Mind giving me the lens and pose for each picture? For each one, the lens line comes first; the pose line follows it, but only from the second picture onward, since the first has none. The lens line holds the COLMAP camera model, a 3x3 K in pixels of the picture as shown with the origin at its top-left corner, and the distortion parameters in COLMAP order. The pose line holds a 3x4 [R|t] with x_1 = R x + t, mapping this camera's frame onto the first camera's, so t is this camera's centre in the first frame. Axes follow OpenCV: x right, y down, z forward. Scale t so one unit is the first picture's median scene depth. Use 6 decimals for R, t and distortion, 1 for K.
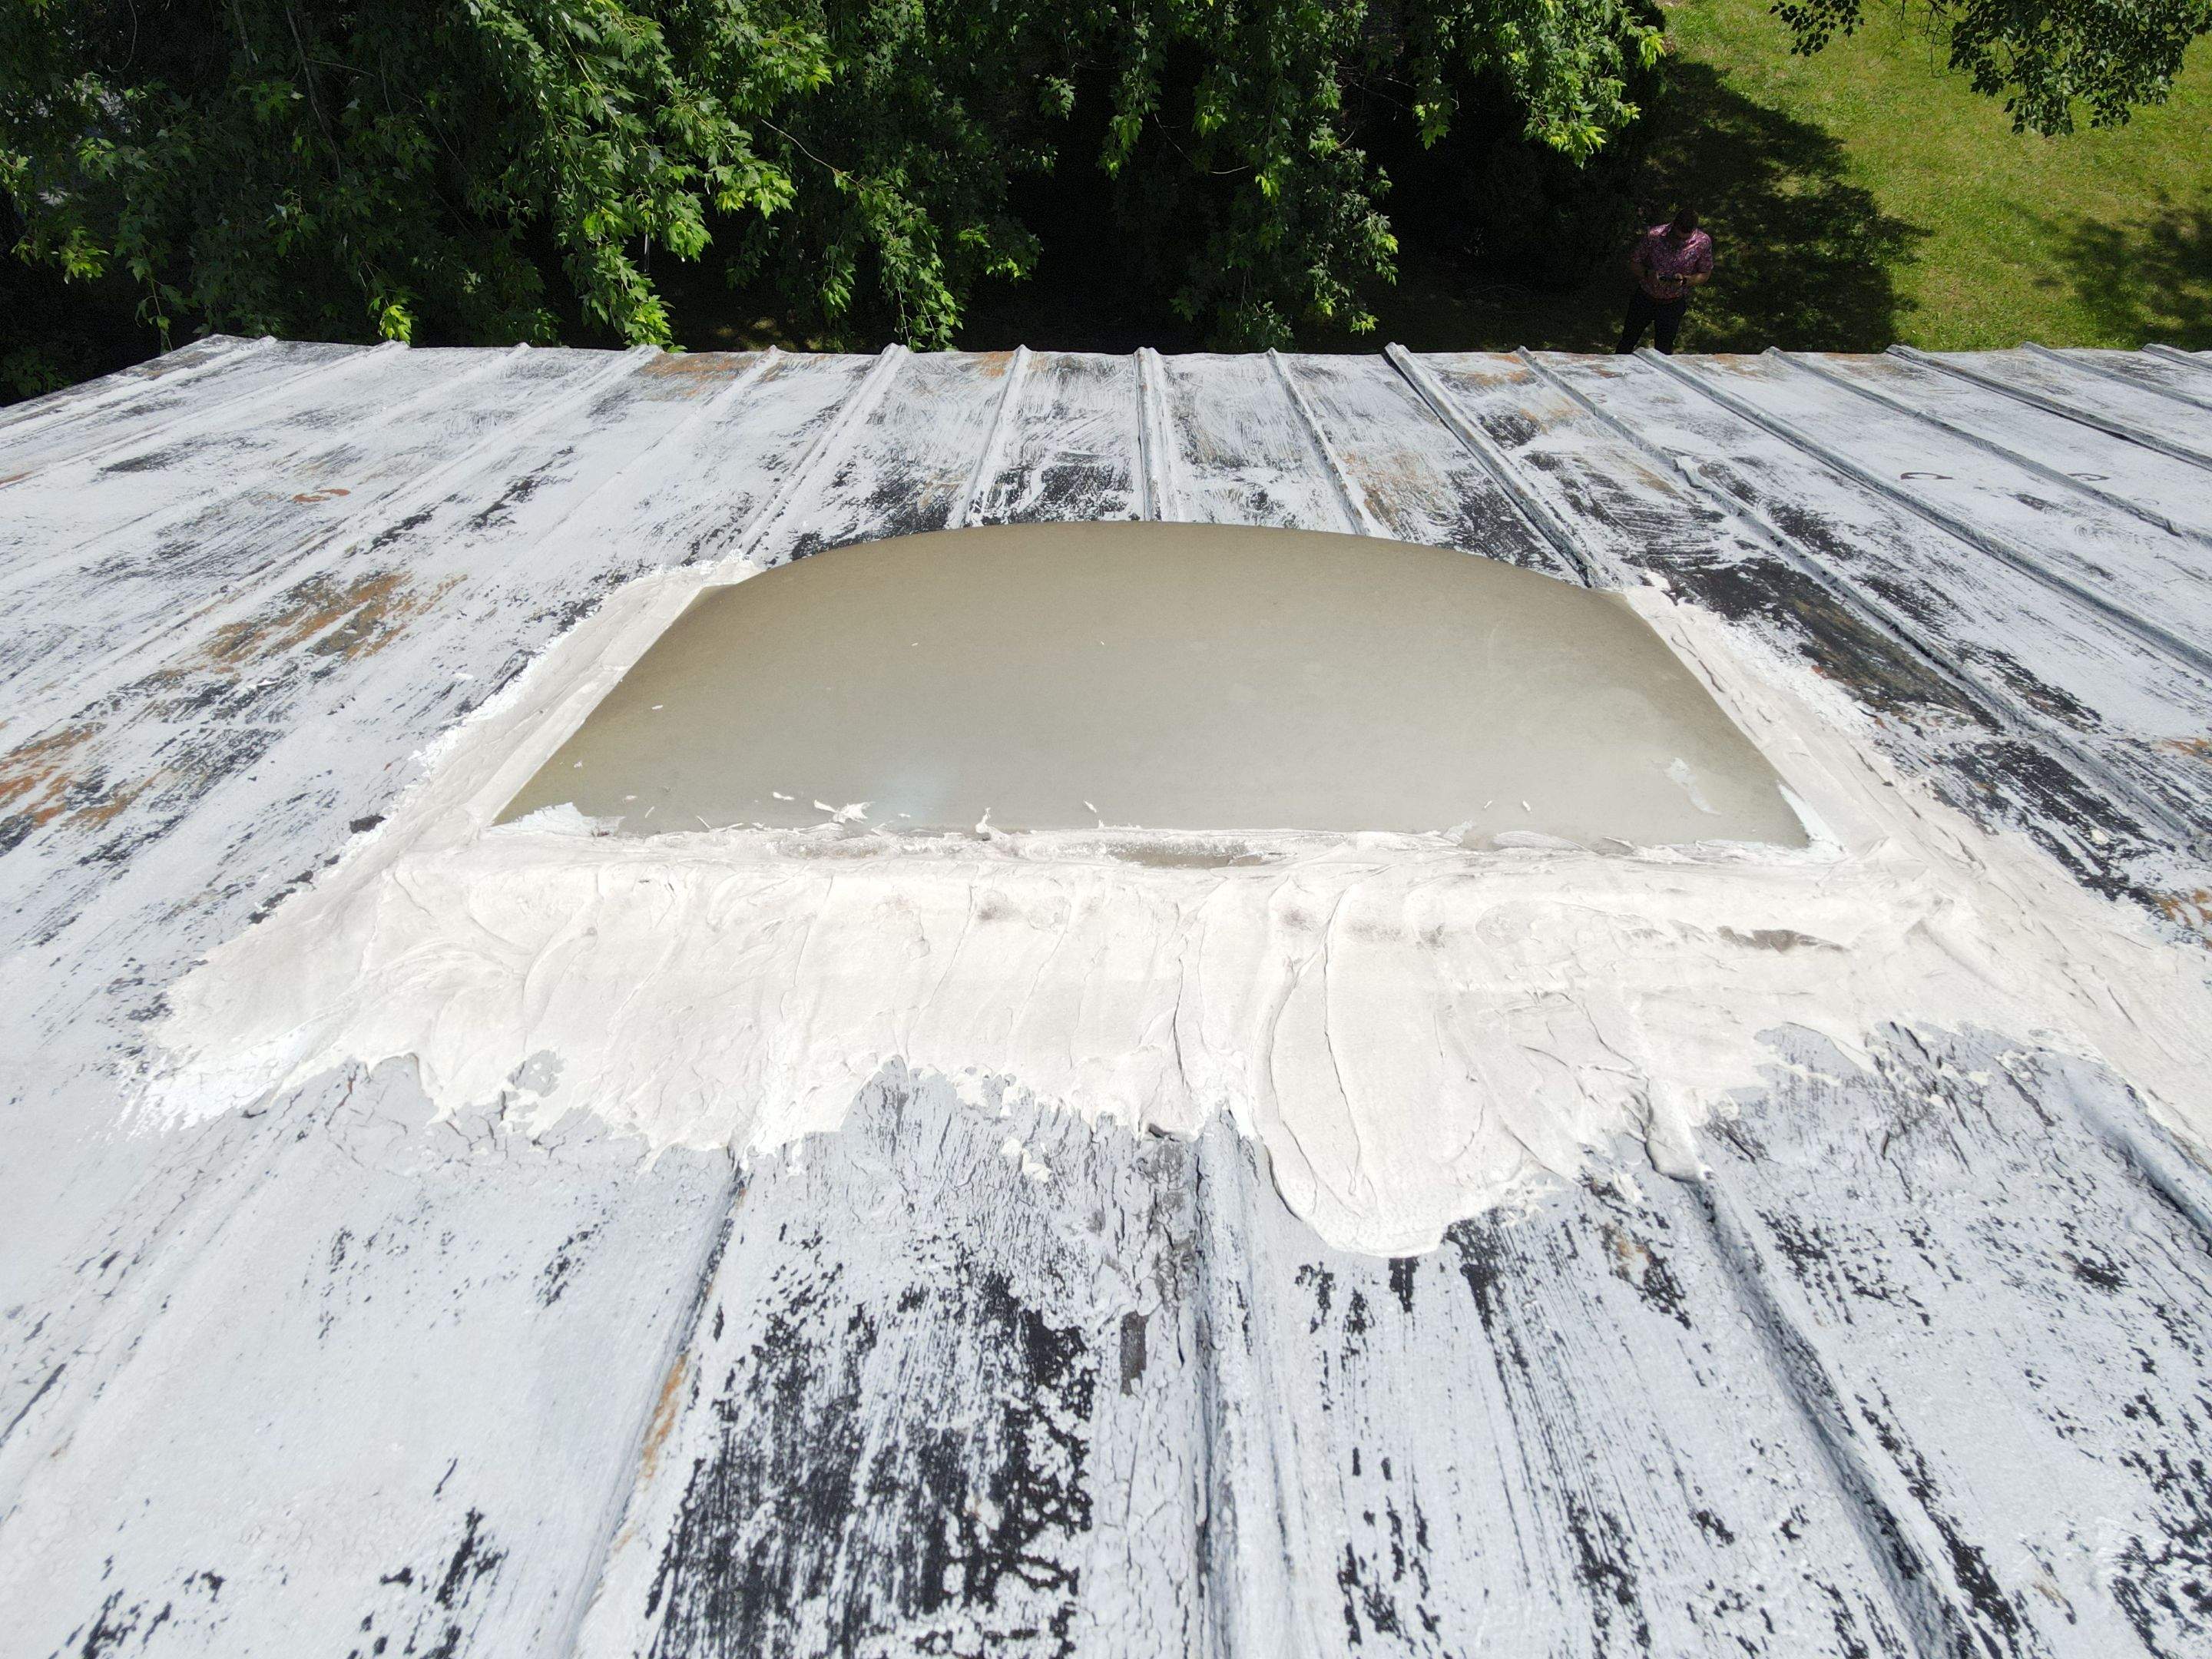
lens RADIAL K [[1609.0, 0, 1116.8], [0, 1609.0, 818.8], [0, 0, 1]] dist [0.021954, -0.008182]
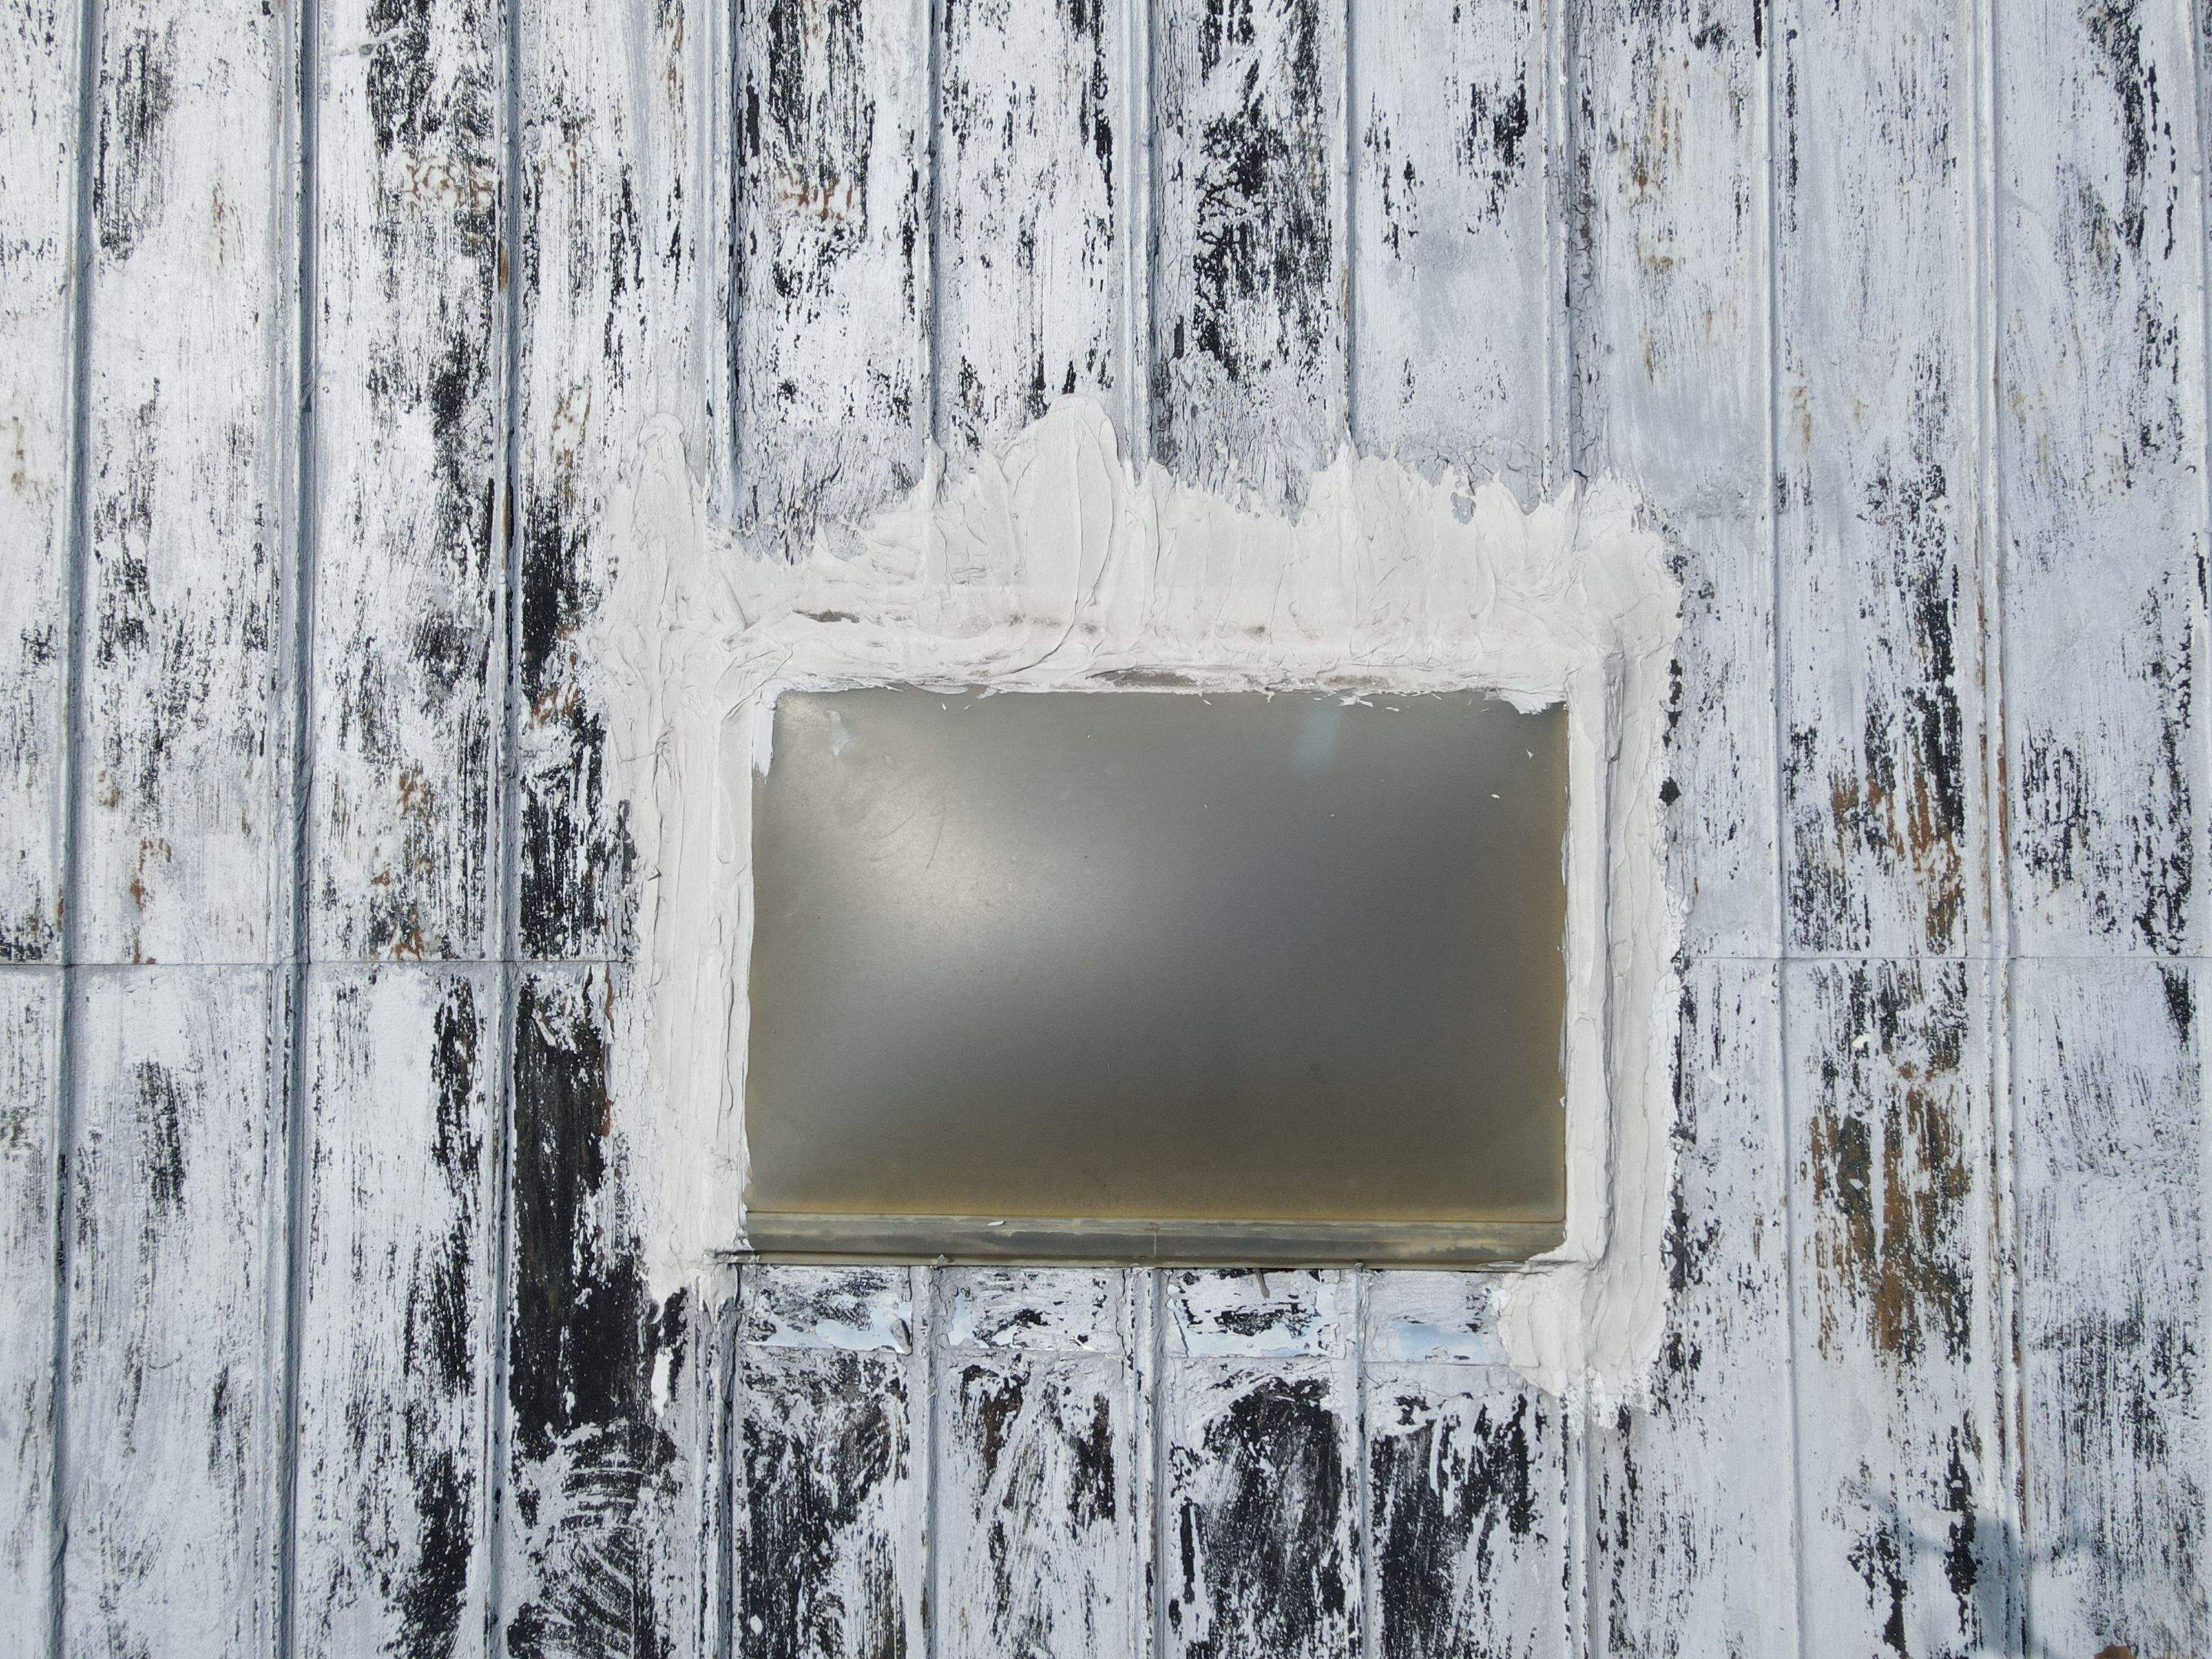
lens RADIAL K [[1609.0, 0, 1101.6], [0, 1609.0, 822.5], [0, 0, 1]] dist [0.021954, -0.008182]
pose [[-0.999971, 0.004284, -0.006325, 0.100005], [-0.007488, -0.386255, 0.922361, -1.536869], [0.001508, 0.922382, 0.386276, 0.453318]]
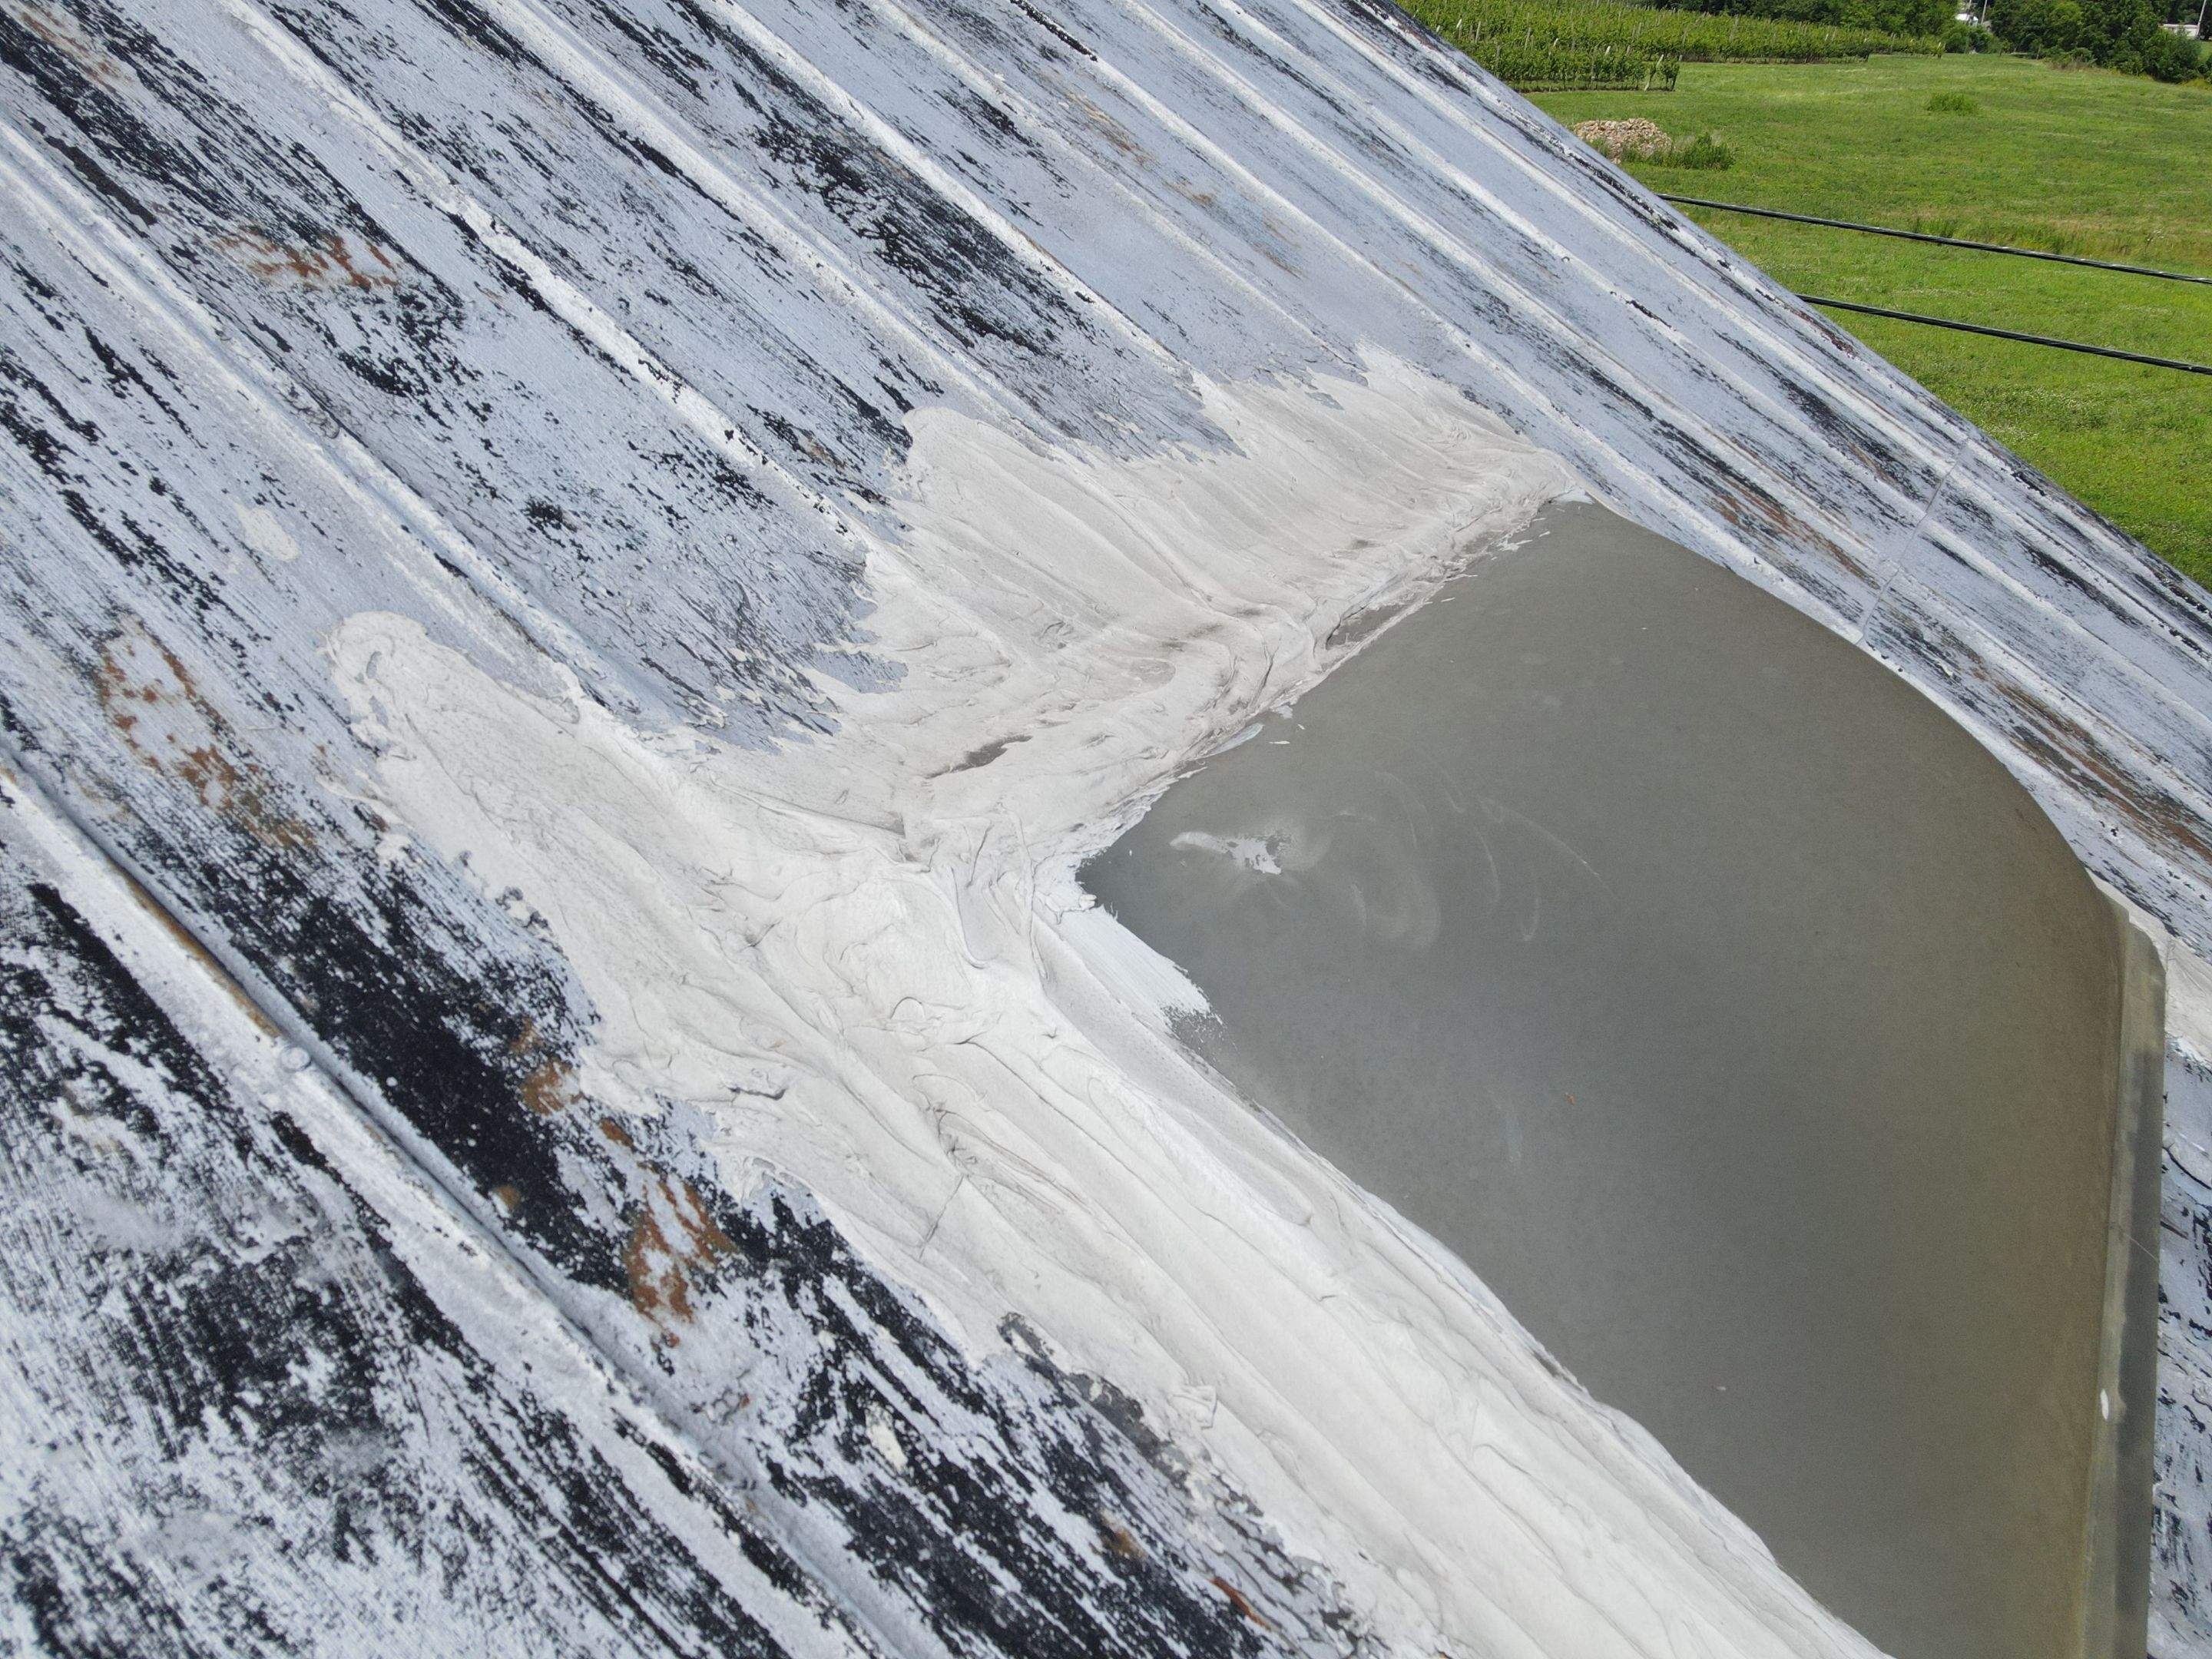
lens RADIAL K [[1609.0, 0, 1108.9], [0, 1609.0, 838.0], [0, 0, 1]] dist [0.021954, -0.008182]
pose [[-0.500294, 0.385602, -0.775252, 0.955228], [-0.707595, 0.333940, 0.622731, -0.446714], [0.499014, 0.860113, 0.105782, 0.878054]]
